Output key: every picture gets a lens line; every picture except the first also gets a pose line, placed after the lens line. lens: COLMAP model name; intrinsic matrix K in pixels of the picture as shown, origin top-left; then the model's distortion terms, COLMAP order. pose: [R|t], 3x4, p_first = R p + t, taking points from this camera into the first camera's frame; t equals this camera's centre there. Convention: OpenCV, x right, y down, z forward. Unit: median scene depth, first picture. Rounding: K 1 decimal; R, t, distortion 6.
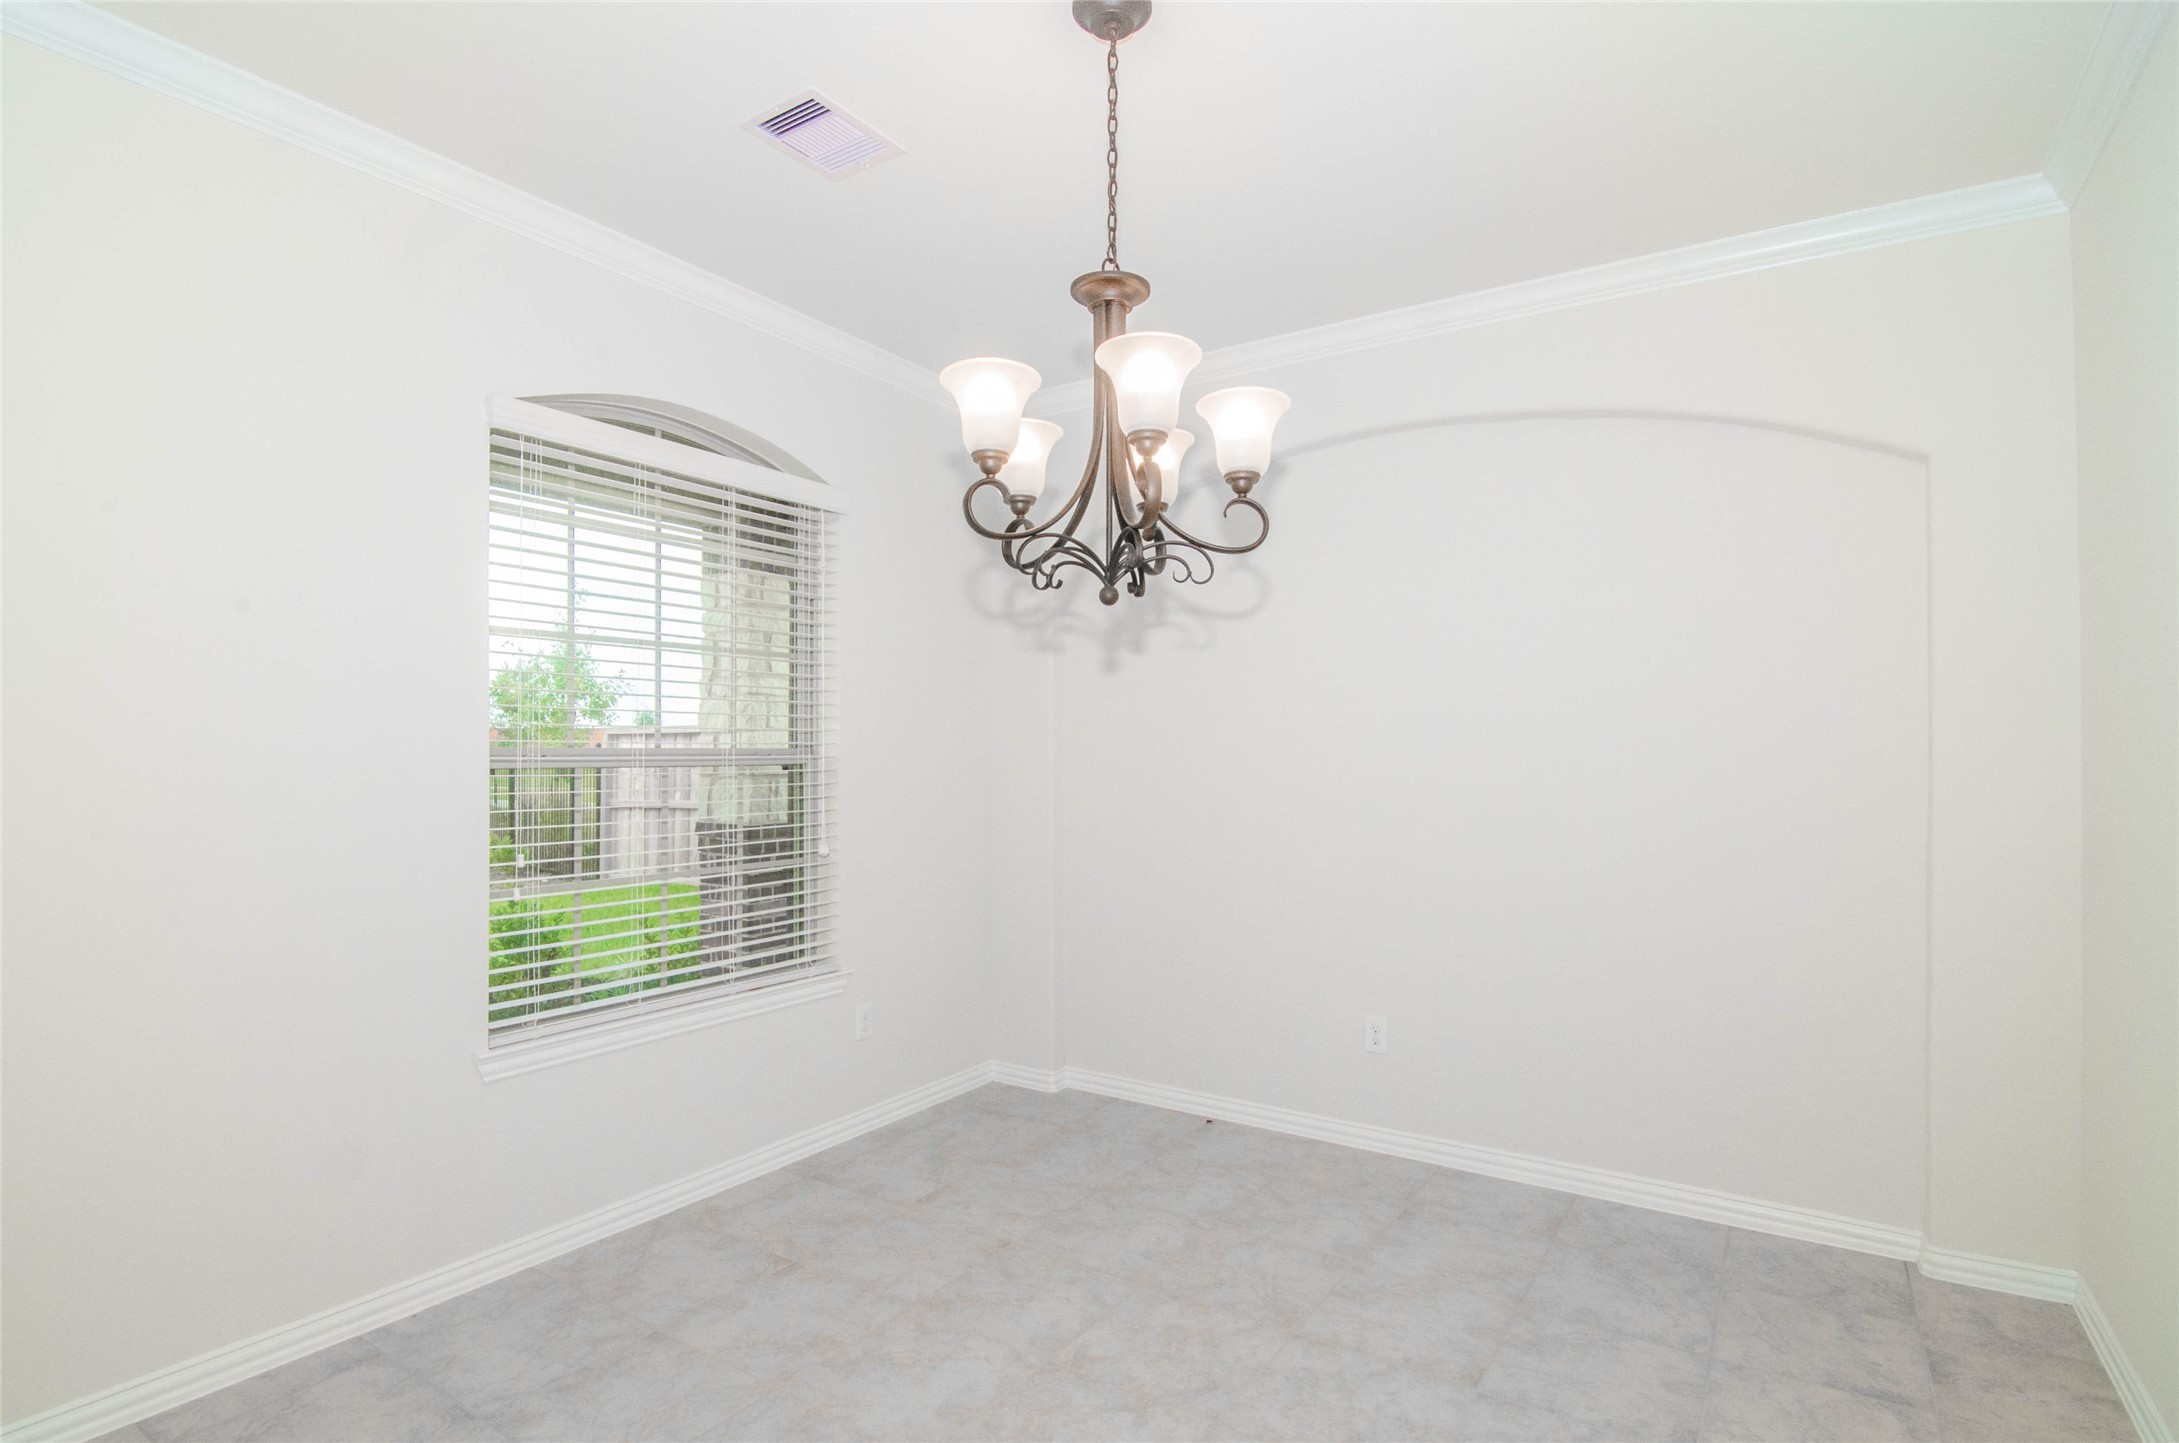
lens RADIAL K [[1054.3, 0, 1077.6], [0, 1054.3, 736.0], [0, 0, 1]] dist [-0.007823, -0.009058]
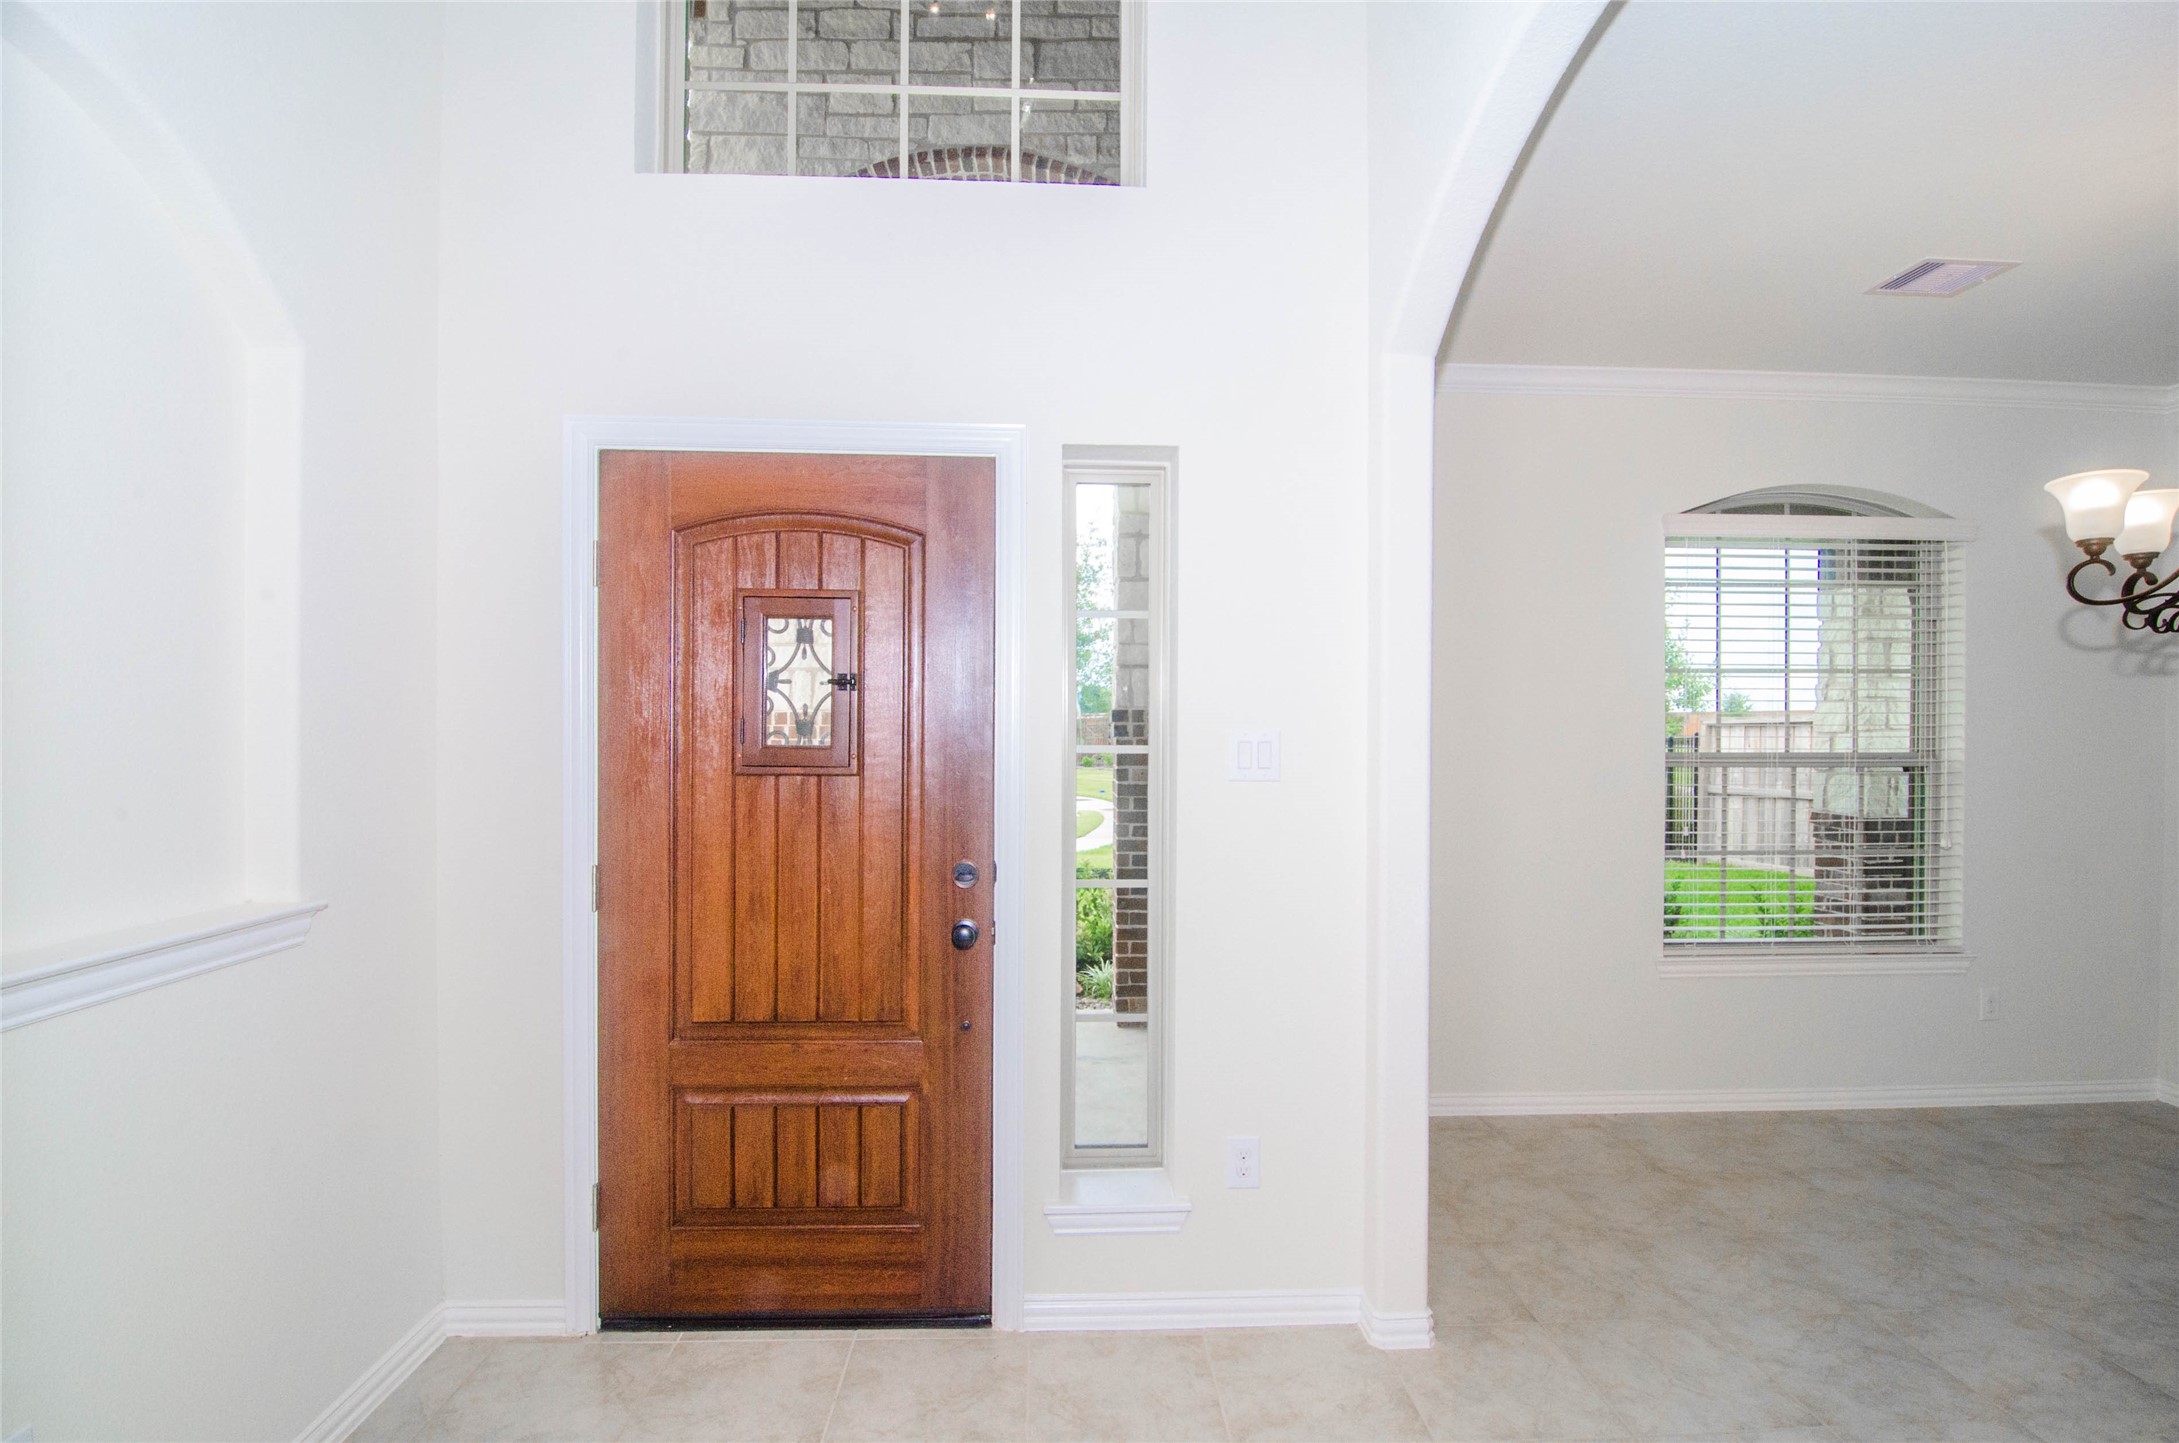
lens RADIAL K [[1054.3, 0, 1089.3], [0, 1054.3, 733.8], [0, 0, 1]] dist [-0.007823, -0.009058]
pose [[0.594730, 0.008299, -0.803883, 0.108285], [0.005331, 0.999884, 0.014267, -0.029191], [0.803908, -0.012771, 0.594617, -0.389743]]
